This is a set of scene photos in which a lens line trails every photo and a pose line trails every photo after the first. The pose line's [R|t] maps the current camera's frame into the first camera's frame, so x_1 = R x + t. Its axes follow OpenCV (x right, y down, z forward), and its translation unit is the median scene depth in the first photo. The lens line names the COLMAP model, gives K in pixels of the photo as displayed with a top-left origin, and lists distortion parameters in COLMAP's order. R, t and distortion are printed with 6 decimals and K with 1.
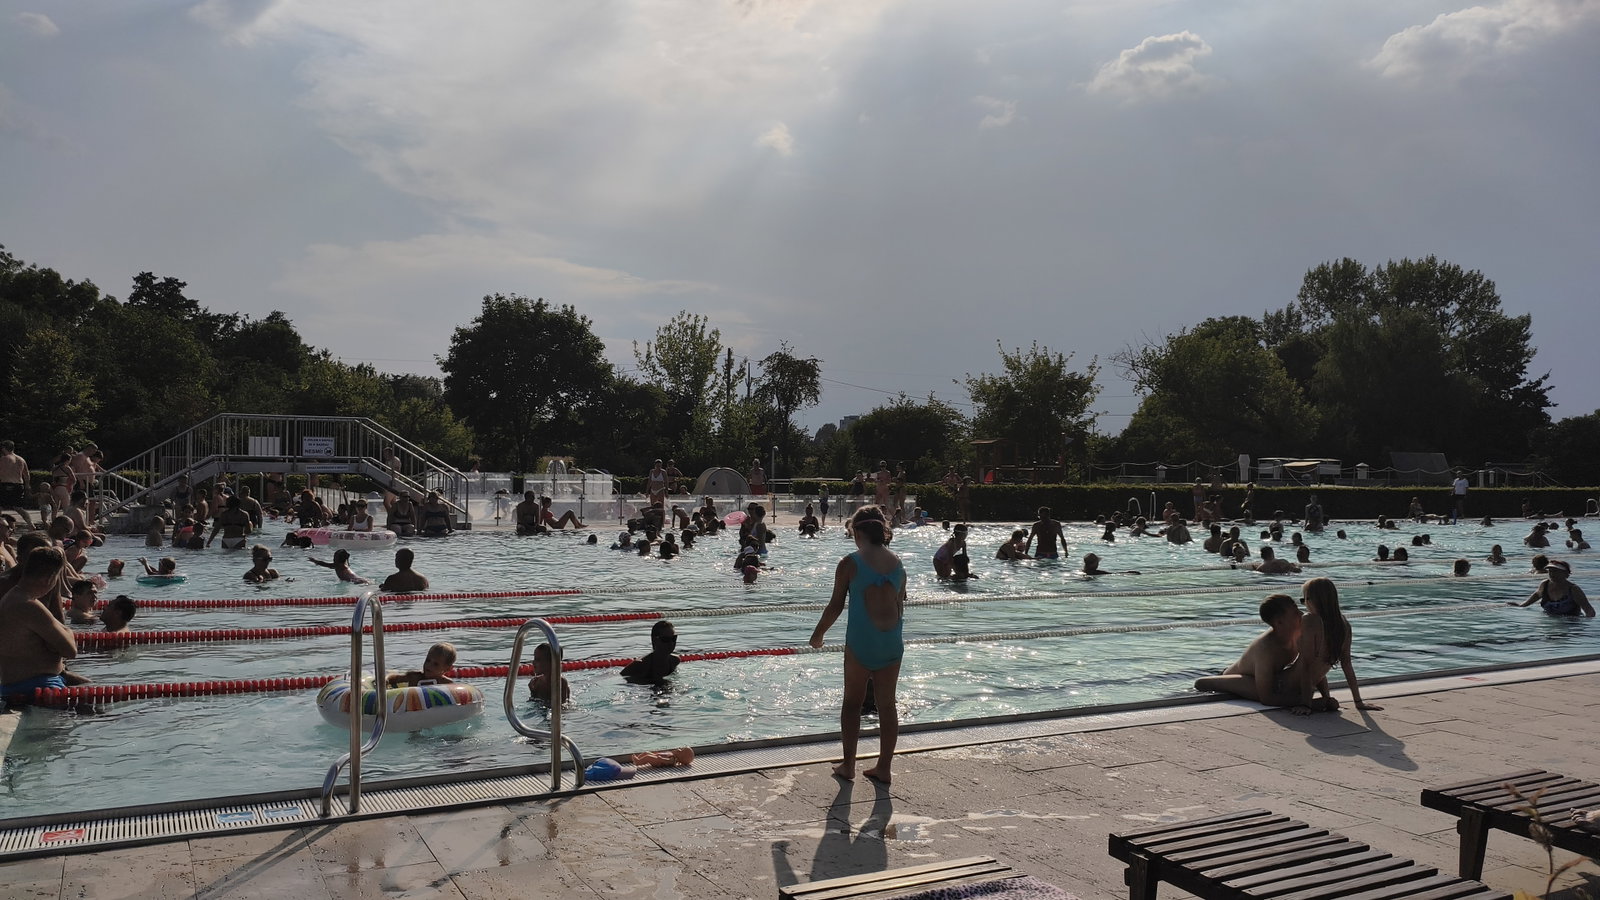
lens RADIAL K [[1219.5, 0, 797.4], [0, 1219.5, 503.4], [0, 0, 1]] dist [0.062929, -0.076856]
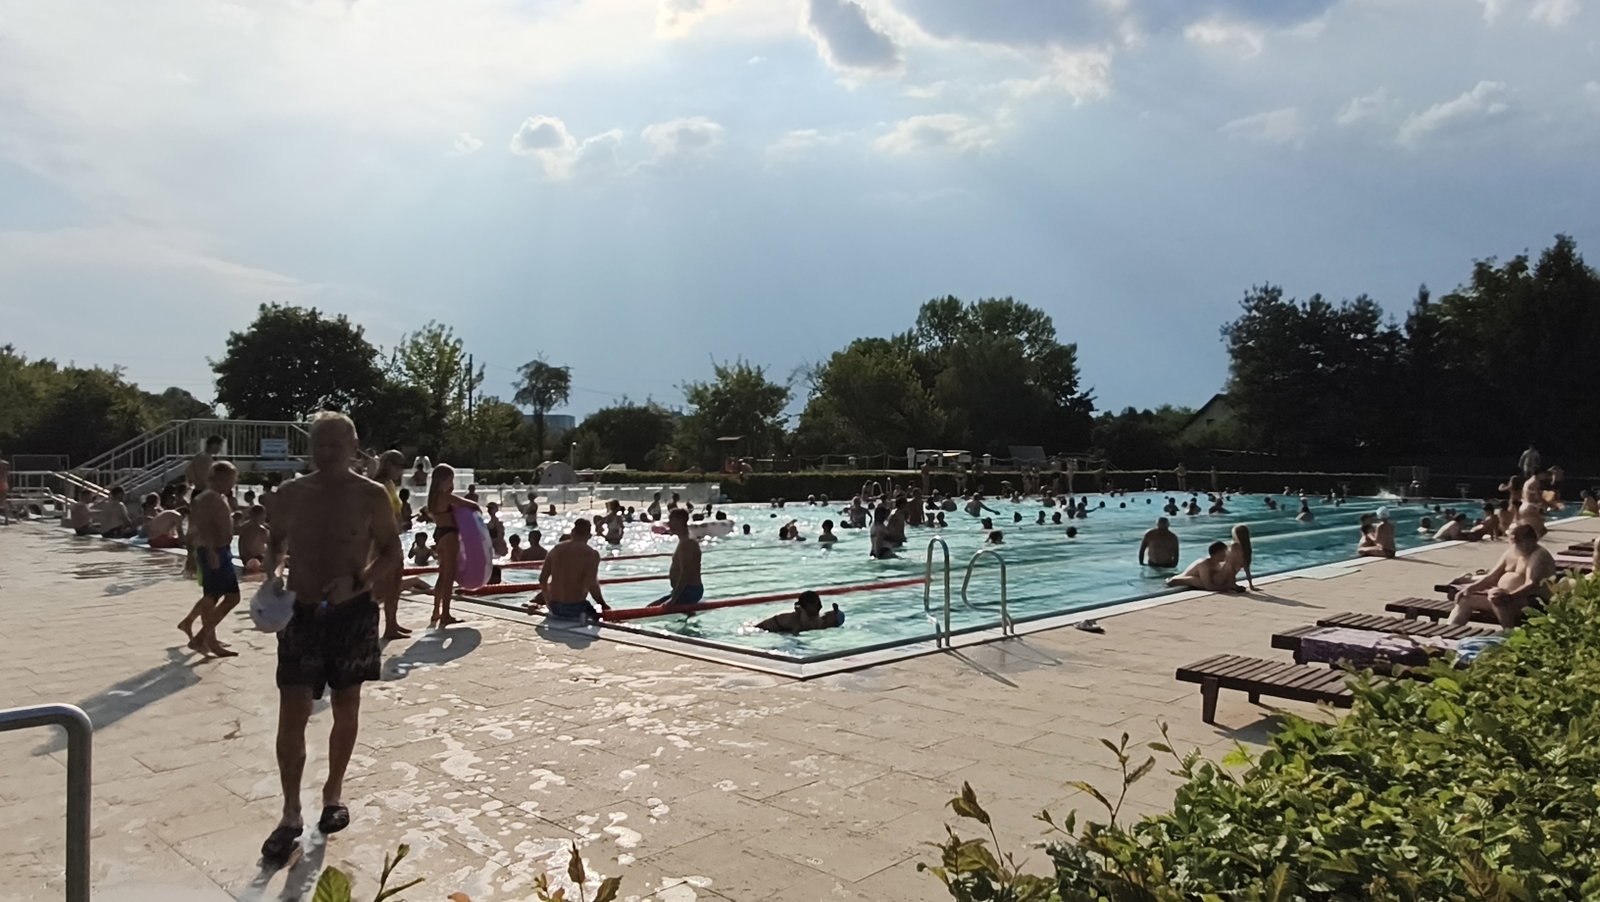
lens RADIAL K [[1082.2, 0, 800.0], [0, 1082.2, 451.0], [0, 0, 1]] dist [0.000289, -0.000548]
pose [[0.952535, -0.004244, 0.304399, -0.065401], [0.015005, 0.999342, -0.033022, -0.000479], [-0.304059, 0.036022, 0.951972, -0.035004]]
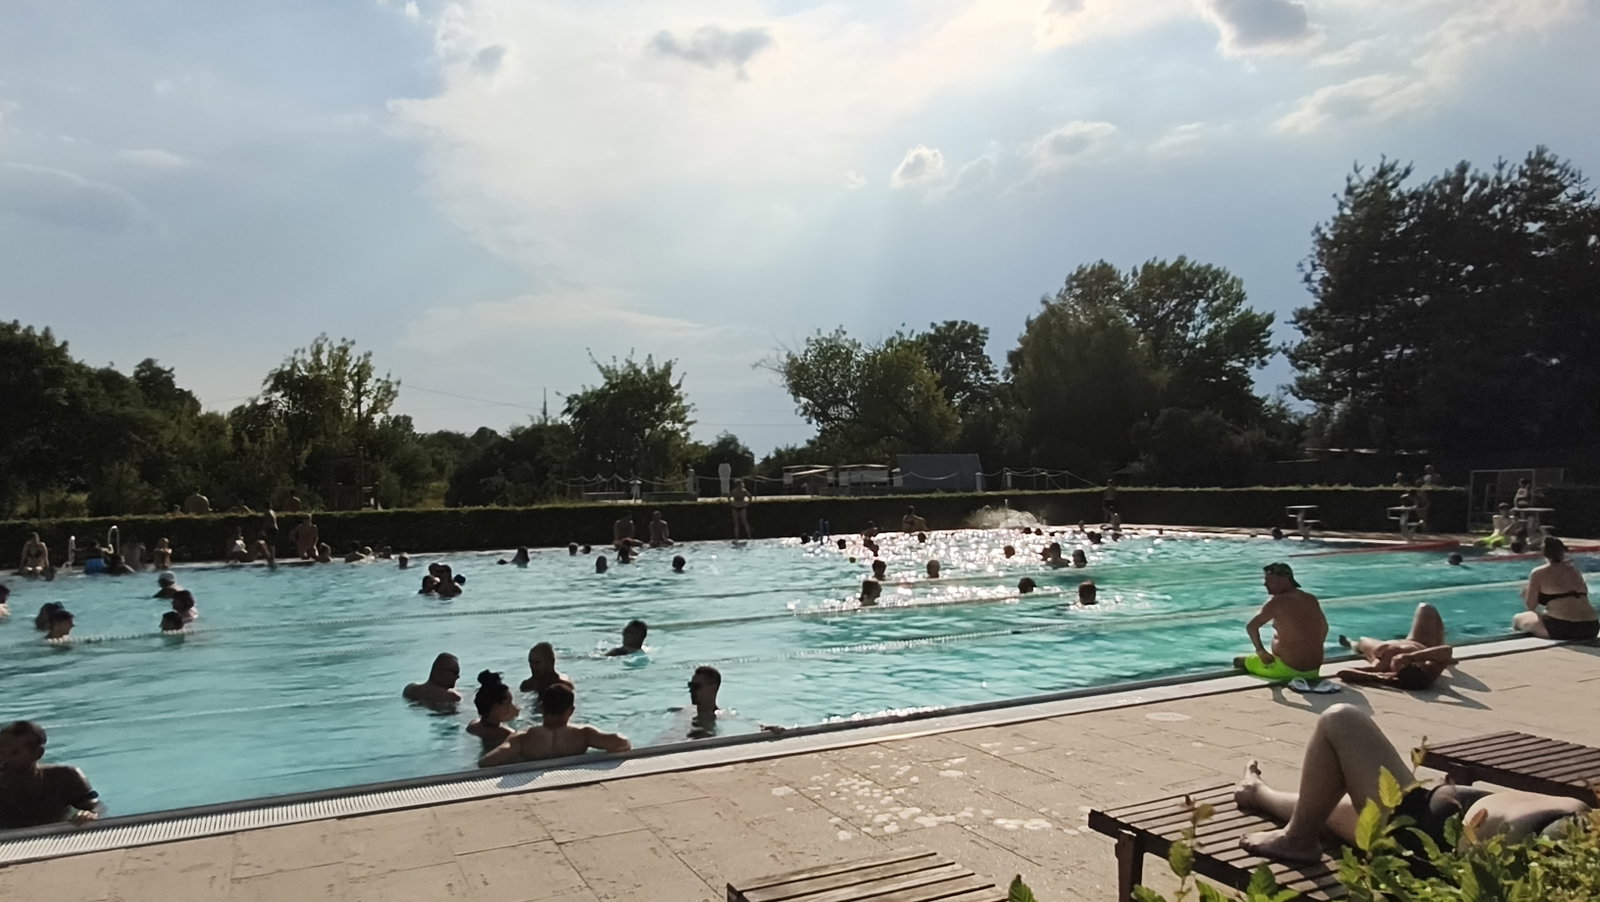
lens RADIAL K [[1083.3, 0, 802.2], [0, 1083.3, 495.8], [0, 0, 1]] dist [-0.116564, 0.243094]
pose [[0.998056, -0.035236, -0.051402, 0.310751], [0.034235, 0.999209, -0.020228, 0.001373], [0.052074, 0.018429, 0.998473, 0.155093]]
